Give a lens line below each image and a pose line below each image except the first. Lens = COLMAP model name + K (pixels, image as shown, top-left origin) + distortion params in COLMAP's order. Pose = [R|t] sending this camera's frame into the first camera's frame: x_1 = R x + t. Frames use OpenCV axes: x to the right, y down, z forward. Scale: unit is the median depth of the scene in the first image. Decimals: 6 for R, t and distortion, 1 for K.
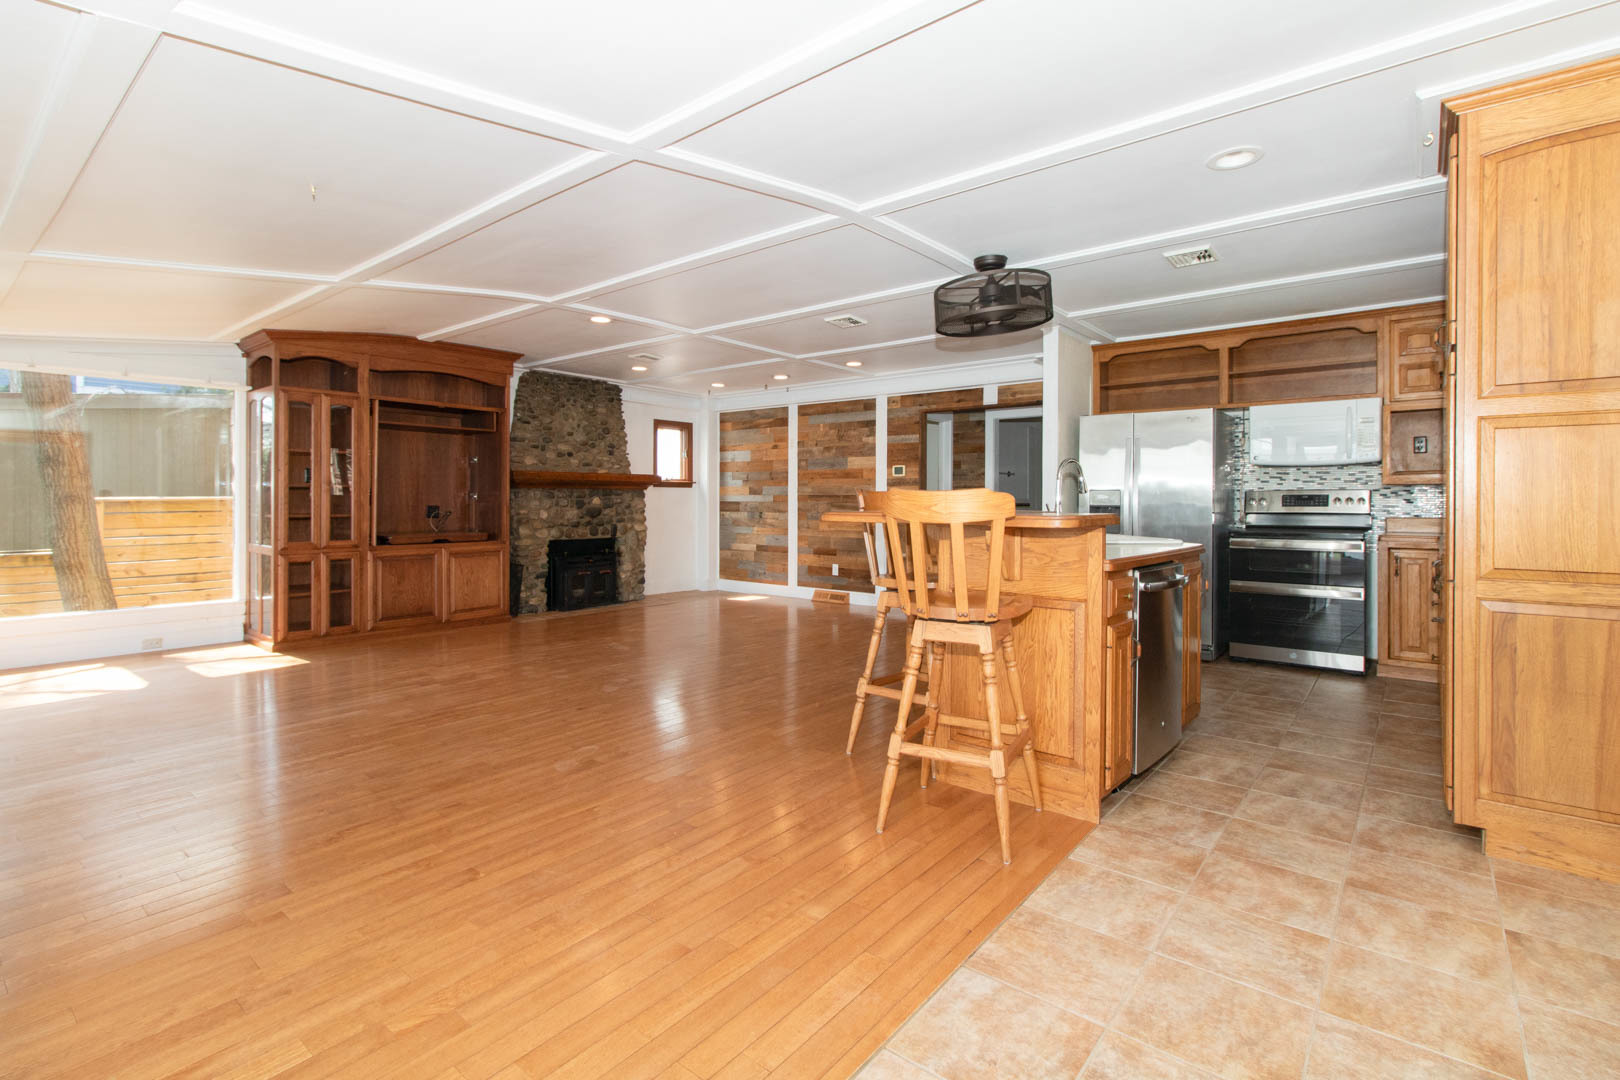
lens RADIAL K [[729.5, 0, 827.3], [0, 729.5, 505.7], [0, 0, 1]] dist [0.001685, 0.000313]
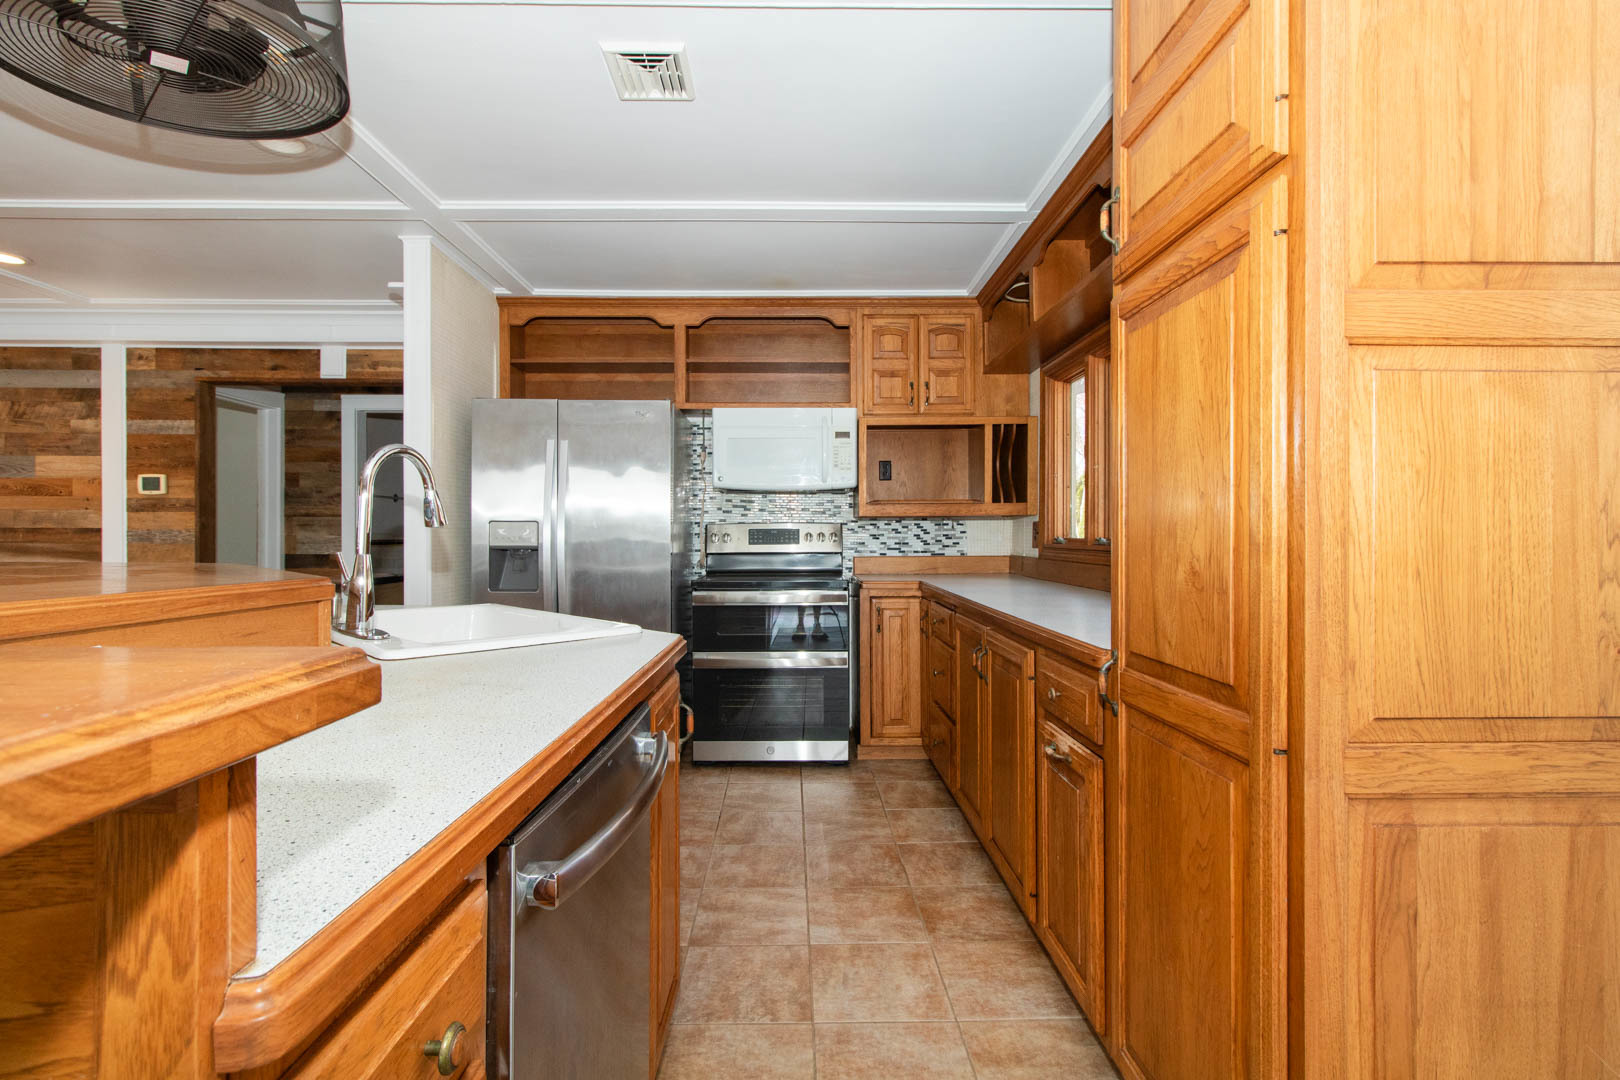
lens RADIAL K [[805.6, 0, 807.4], [0, 805.6, 536.0], [0, 0, 1]] dist [0.002273, 0.000659]
pose [[0.777190, -0.003994, 0.629253, 0.151983], [0.006725, 0.999975, -0.001959, -0.006012], [-0.629230, 0.005754, 0.777198, 0.330321]]
